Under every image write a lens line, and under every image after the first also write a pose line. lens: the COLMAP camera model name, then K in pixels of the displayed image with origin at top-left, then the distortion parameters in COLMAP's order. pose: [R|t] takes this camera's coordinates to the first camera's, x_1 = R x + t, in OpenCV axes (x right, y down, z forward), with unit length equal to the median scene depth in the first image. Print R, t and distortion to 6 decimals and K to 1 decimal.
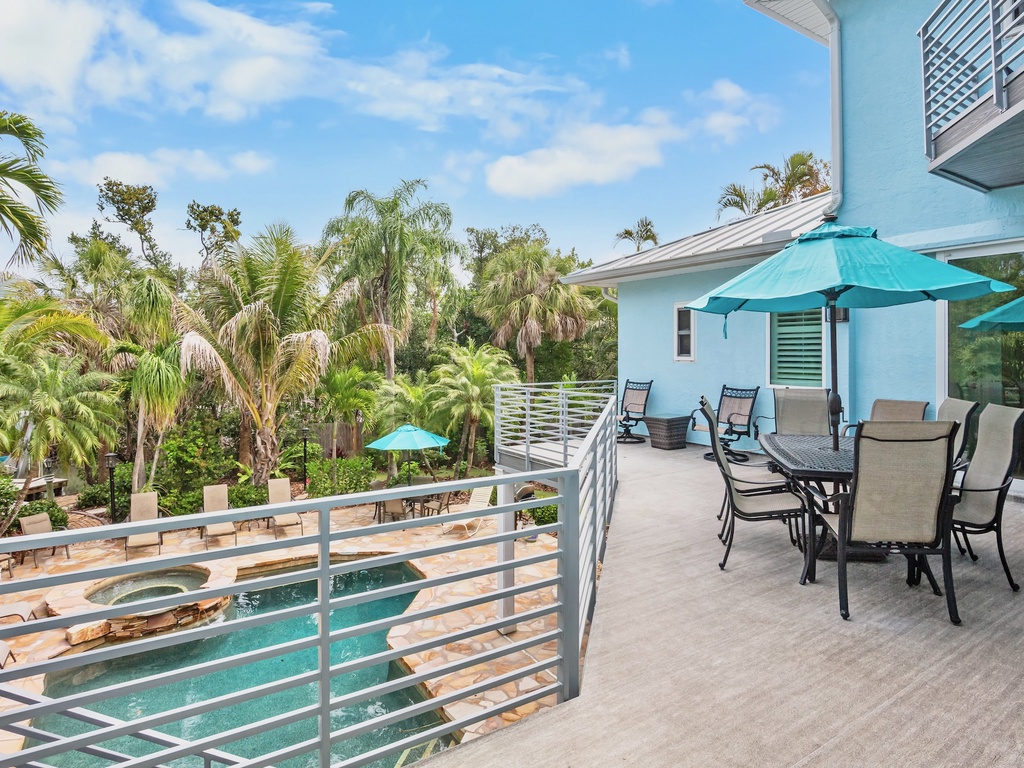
lens RADIAL K [[569.6, 0, 512.9], [0, 569.6, 350.6], [0, 0, 1]] dist [-0.025687, -0.001770]
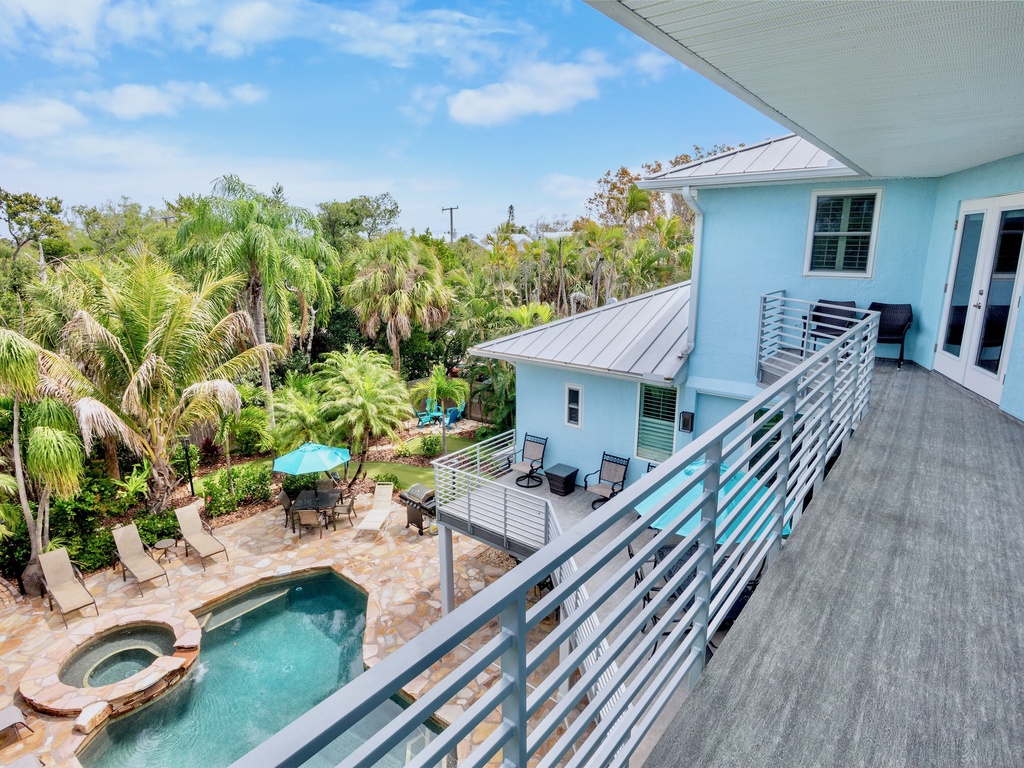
lens RADIAL K [[565.6, 0, 505.1], [0, 565.6, 370.3], [0, 0, 1]] dist [-0.020499, -0.000037]
pose [[0.949708, -0.076680, 0.303602, -0.150908], [0.006240, 0.973995, 0.226482, -0.256879], [-0.313074, -0.213197, 0.925490, -0.092715]]
